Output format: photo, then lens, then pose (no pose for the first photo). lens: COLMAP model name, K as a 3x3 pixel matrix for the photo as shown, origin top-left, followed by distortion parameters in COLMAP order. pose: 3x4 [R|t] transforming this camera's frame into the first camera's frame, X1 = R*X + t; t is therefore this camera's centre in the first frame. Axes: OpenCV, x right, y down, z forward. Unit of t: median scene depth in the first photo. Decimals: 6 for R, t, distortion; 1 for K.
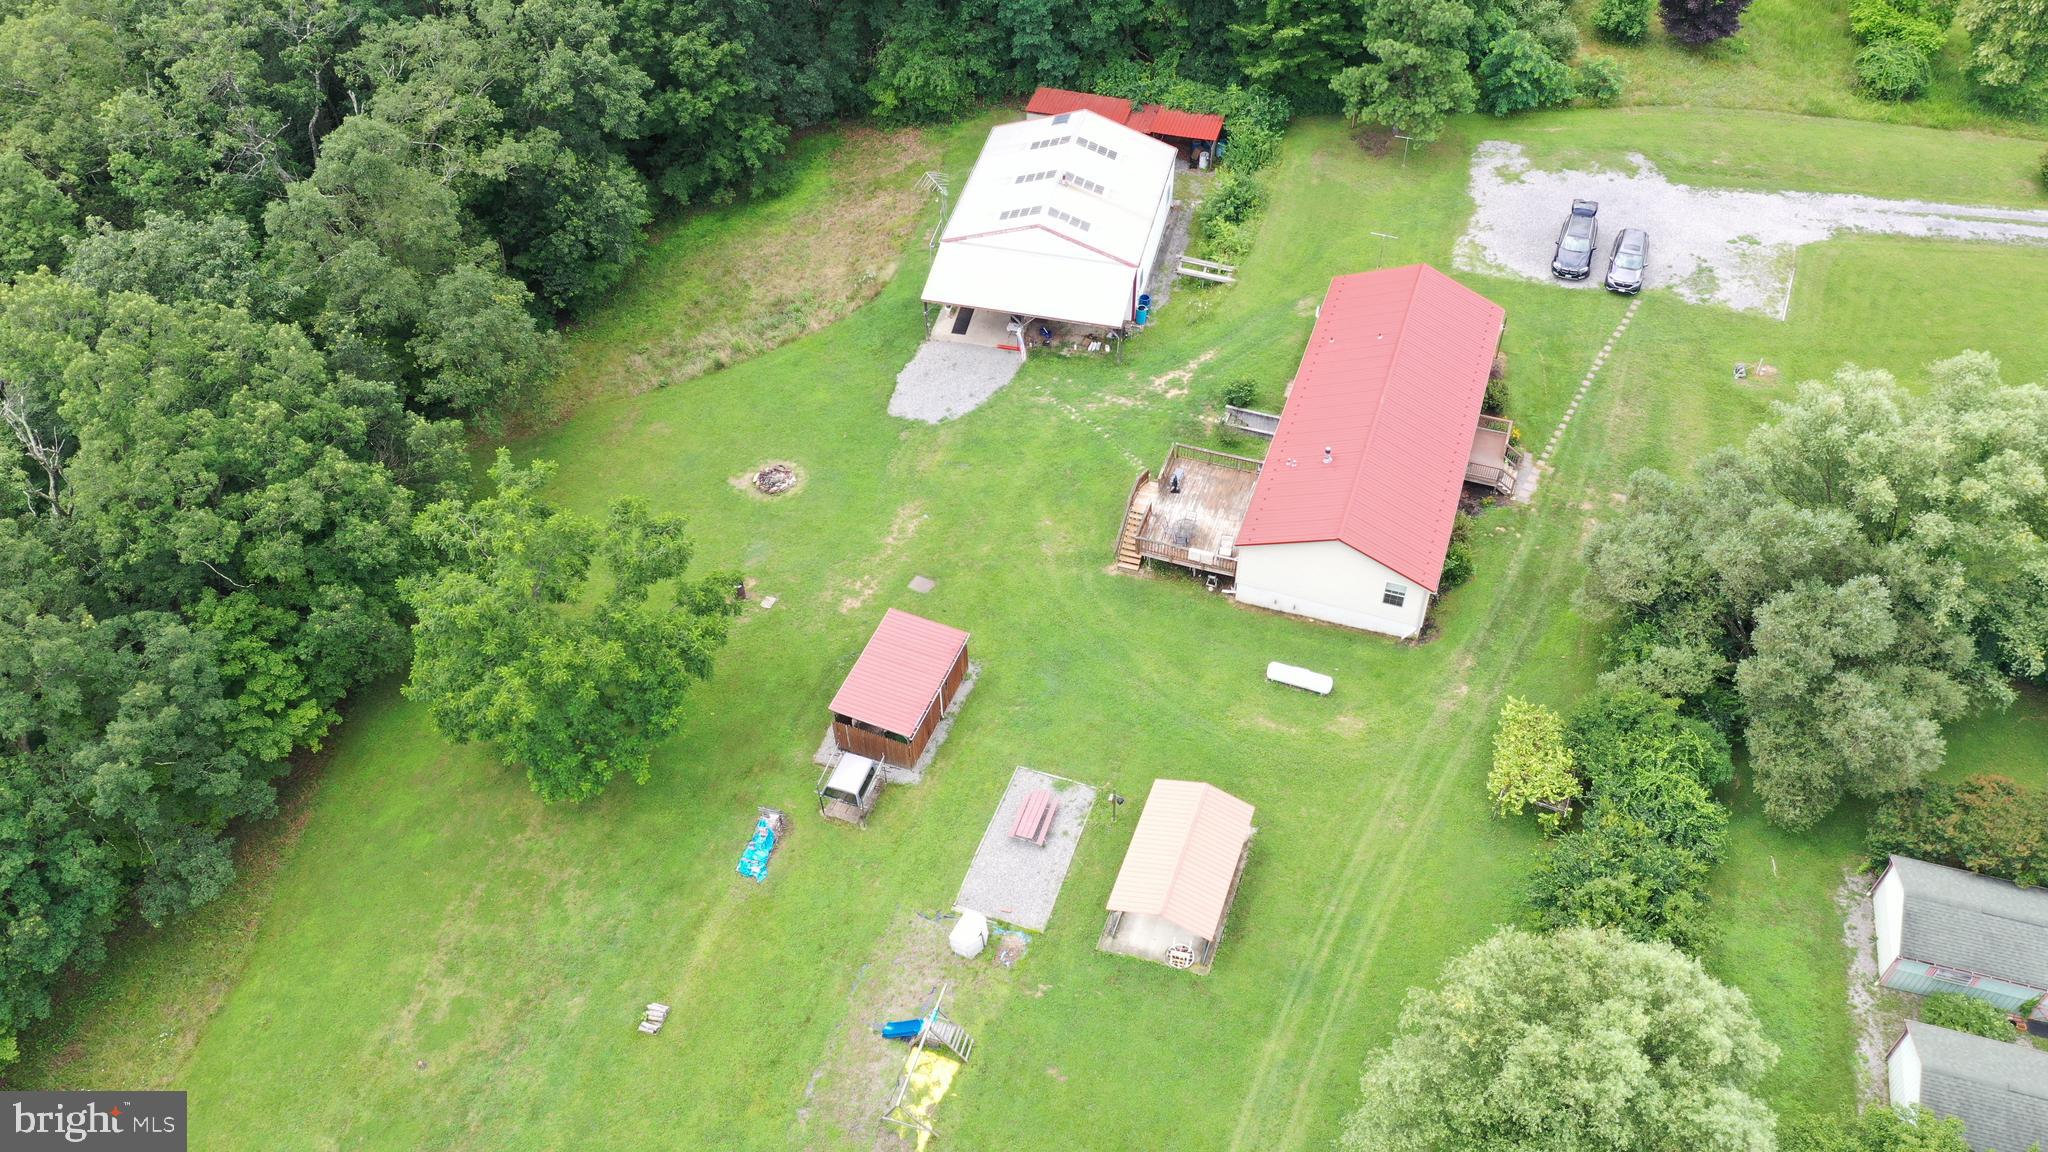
lens RADIAL K [[1622.5, 0, 1024.8], [0, 1622.5, 579.7], [0, 0, 1]] dist [0.011774, -0.002240]
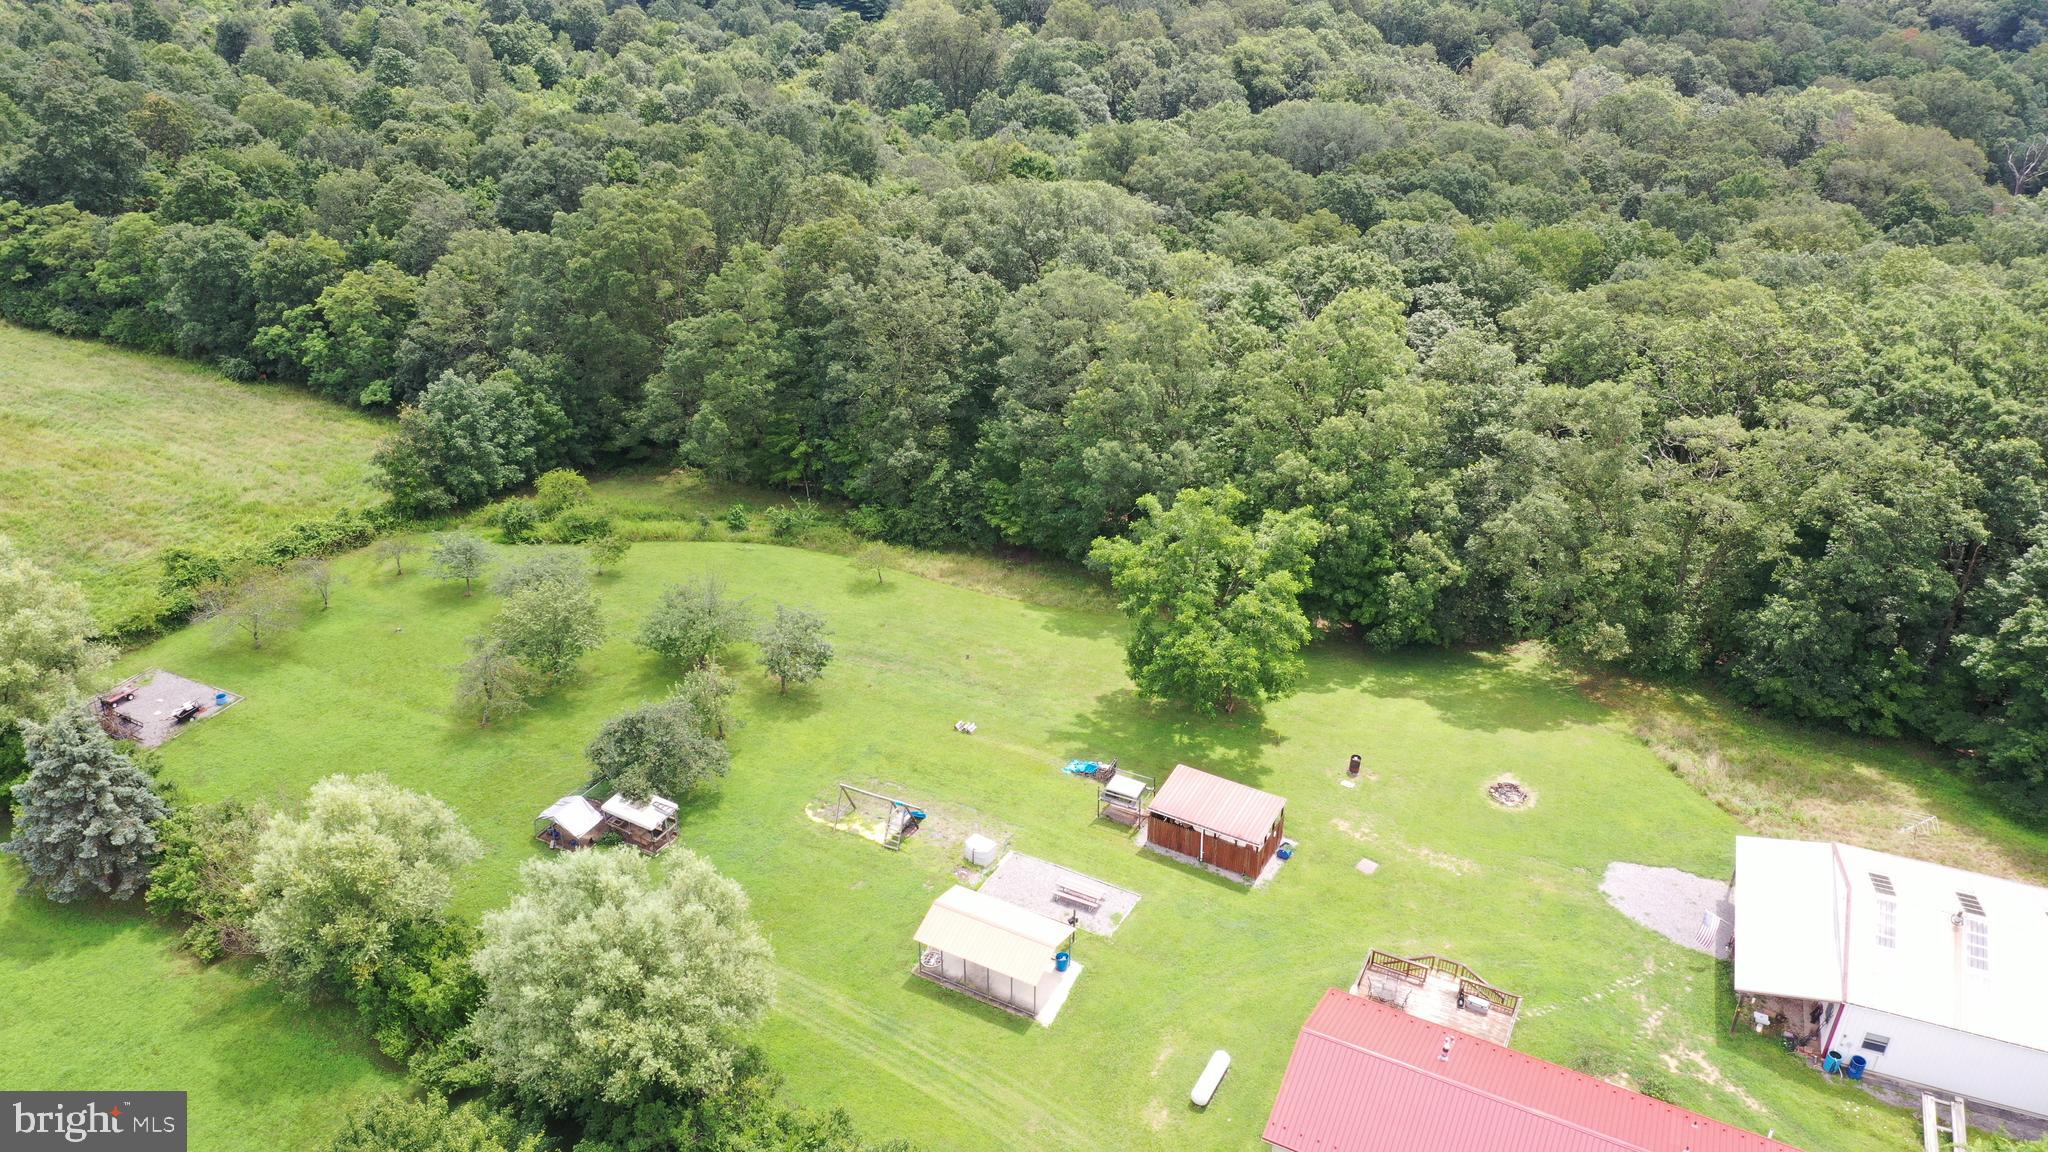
lens RADIAL K [[1621.3, 0, 1025.1], [0, 1621.3, 579.4], [0, 0, 1]] dist [0.013089, -0.000200]
pose [[-0.124733, 0.532536, -0.837166, 0.777940], [-0.719208, 0.532724, 0.446033, -0.422365], [0.683507, 0.657732, 0.316556, 0.371850]]
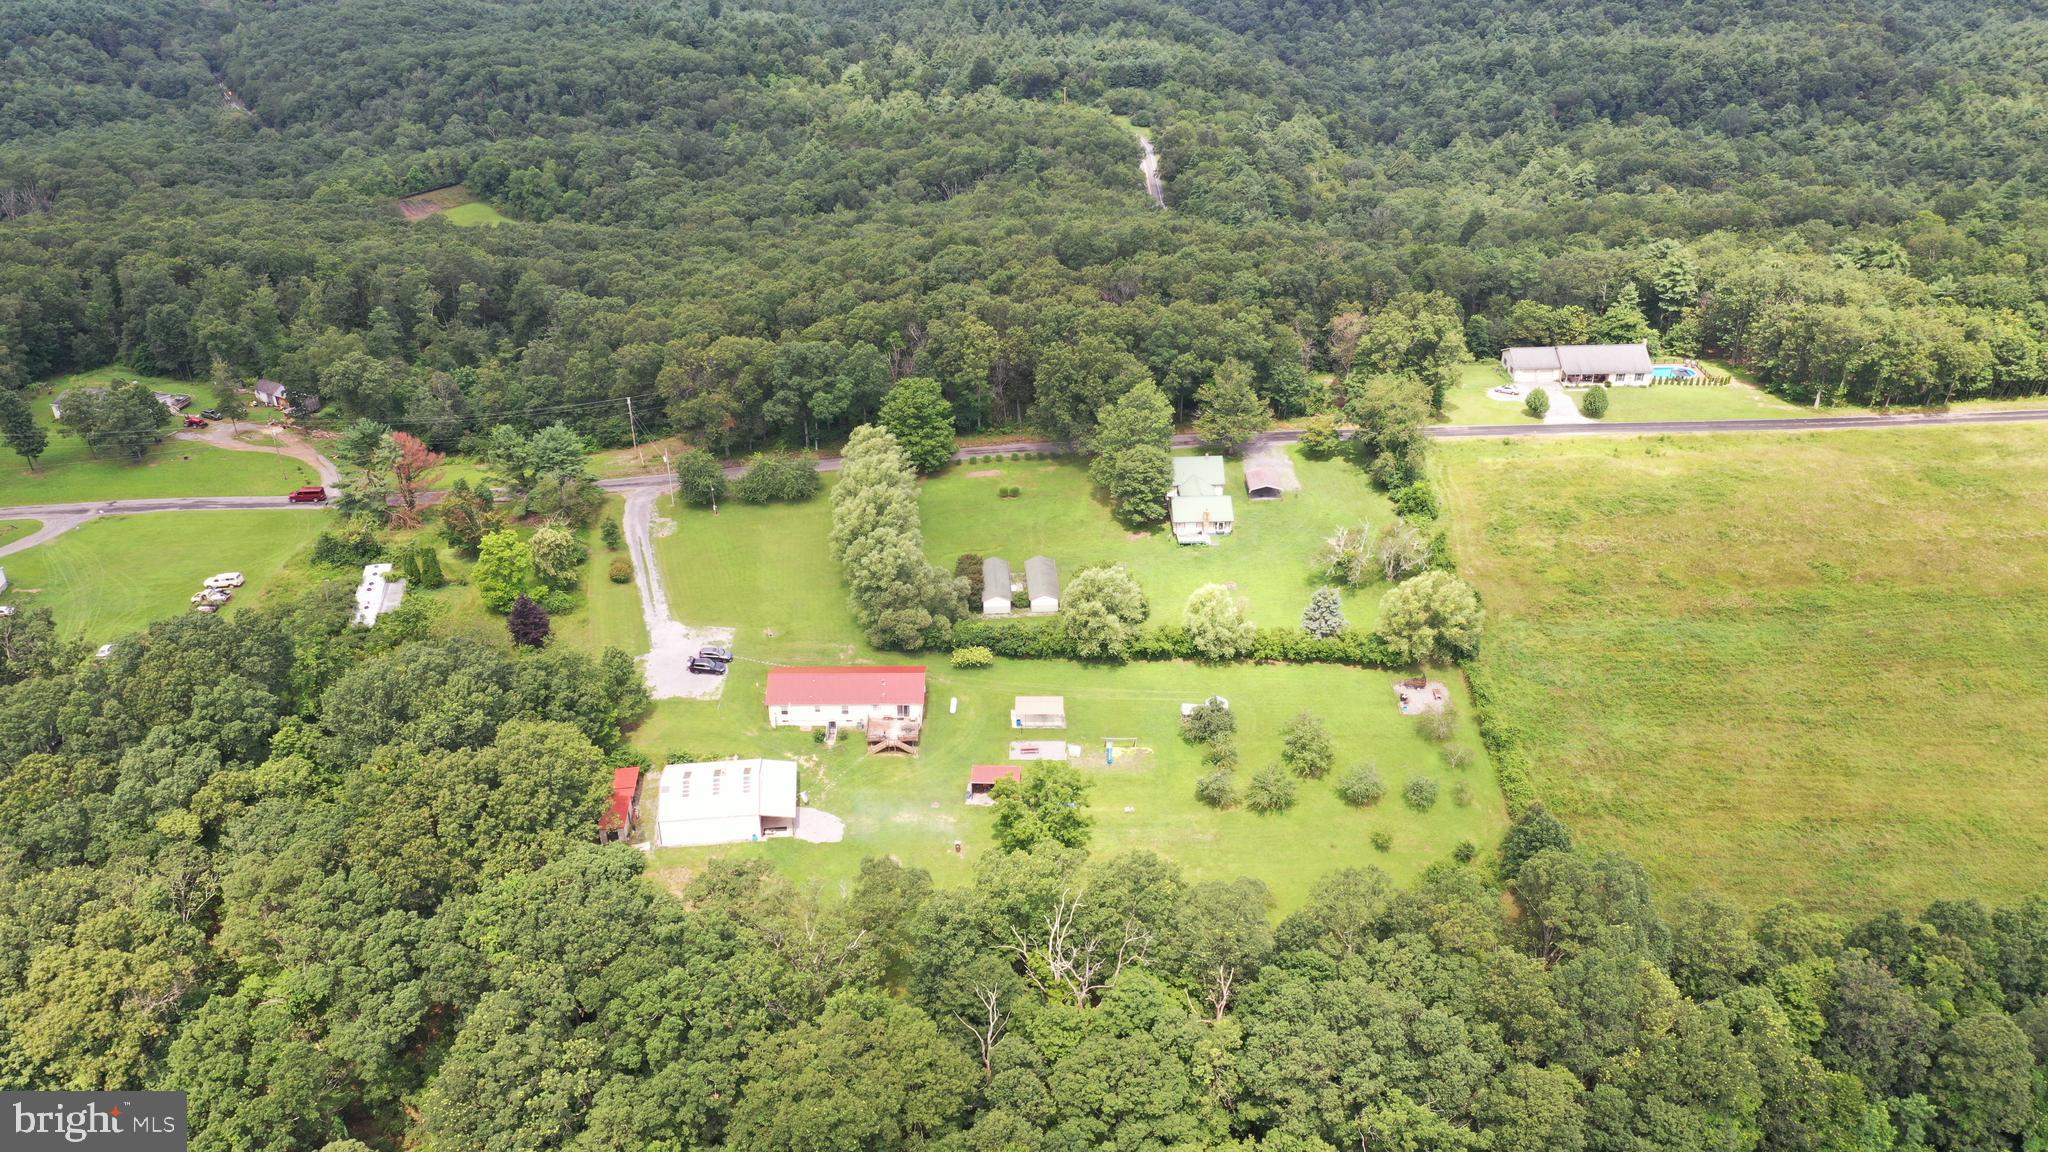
lens RADIAL K [[1623.0, 0, 1026.3], [0, 1623.0, 576.9], [0, 0, 1]] dist [0.013230, 0.000393]
pose [[-0.338412, -0.474038, 0.812874, -2.091801], [0.684624, 0.468610, 0.558296, -1.549551], [-0.645575, 0.745447, 0.165955, 0.189841]]
